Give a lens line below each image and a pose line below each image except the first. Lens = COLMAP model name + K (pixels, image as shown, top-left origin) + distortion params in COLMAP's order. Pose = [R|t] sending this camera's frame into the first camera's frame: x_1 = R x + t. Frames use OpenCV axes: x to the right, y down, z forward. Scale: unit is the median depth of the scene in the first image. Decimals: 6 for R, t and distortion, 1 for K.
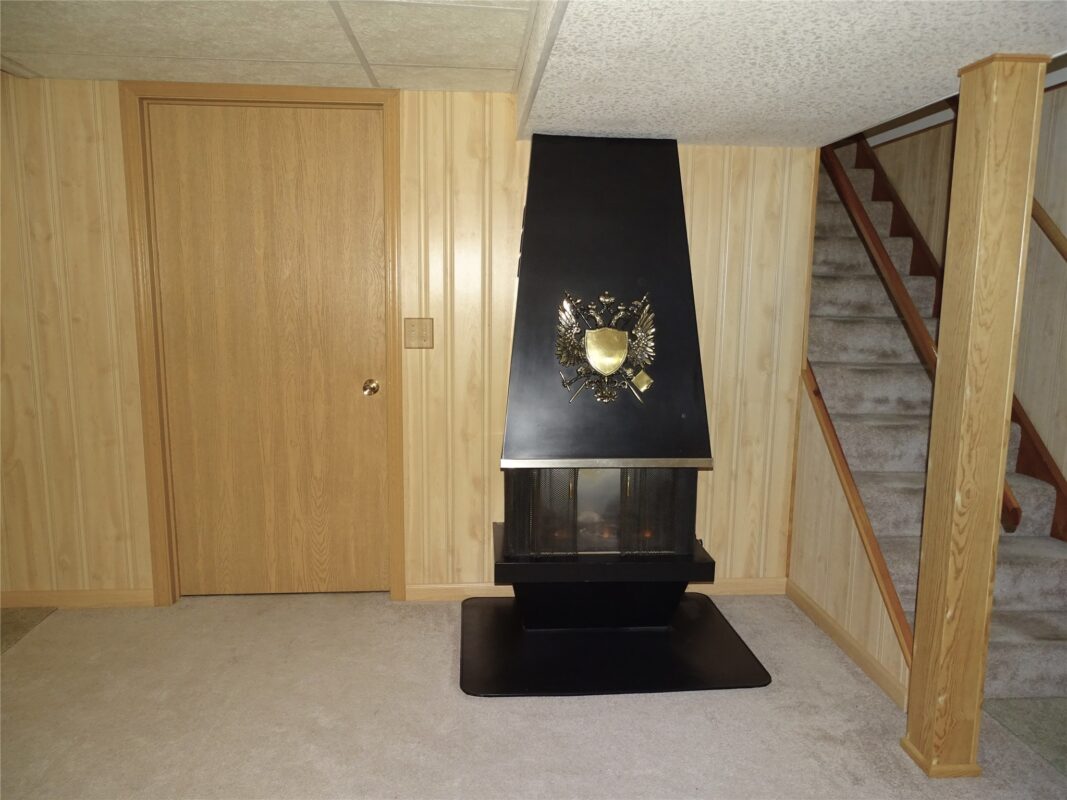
lens RADIAL K [[760.9, 0, 533.9], [0, 760.9, 401.0], [0, 0, 1]] dist [-0.031108, -0.003602]
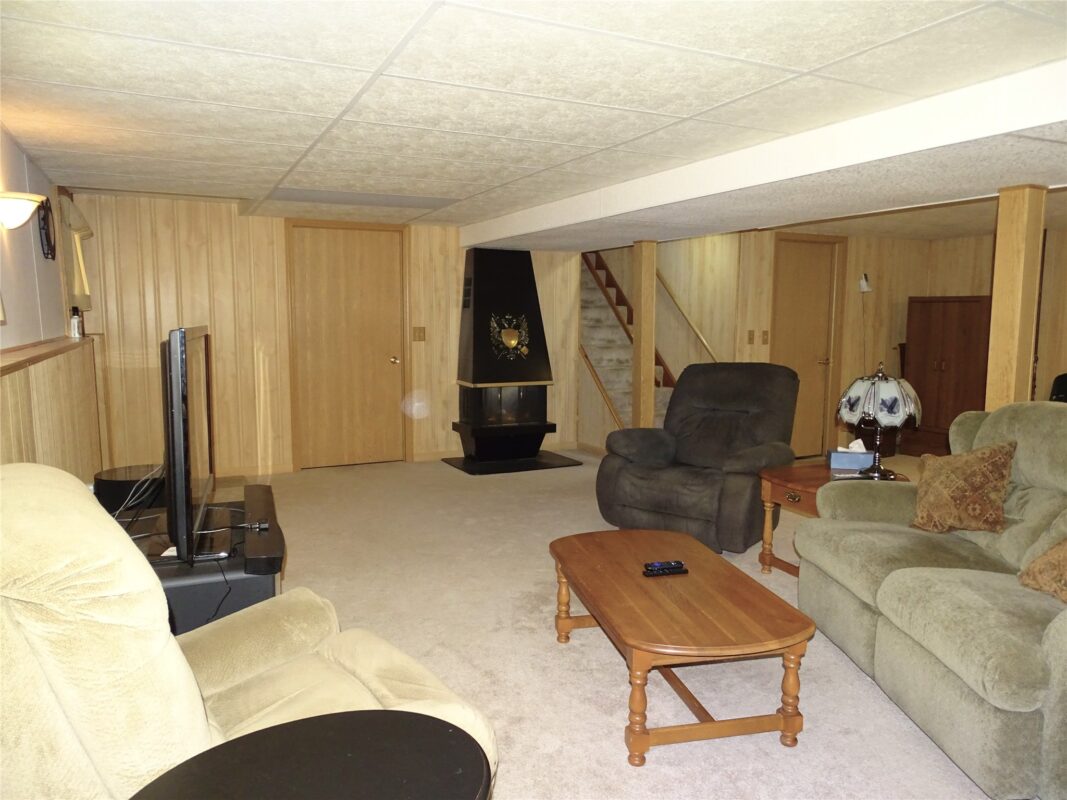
lens RADIAL K [[760.9, 0, 530.5], [0, 760.9, 400.2], [0, 0, 1]] dist [-0.031108, -0.003602]
pose [[0.930872, -0.048695, 0.362087, -0.699618], [0.062242, 0.997727, -0.025835, 0.189386], [-0.360005, 0.046586, 0.931786, -1.219197]]
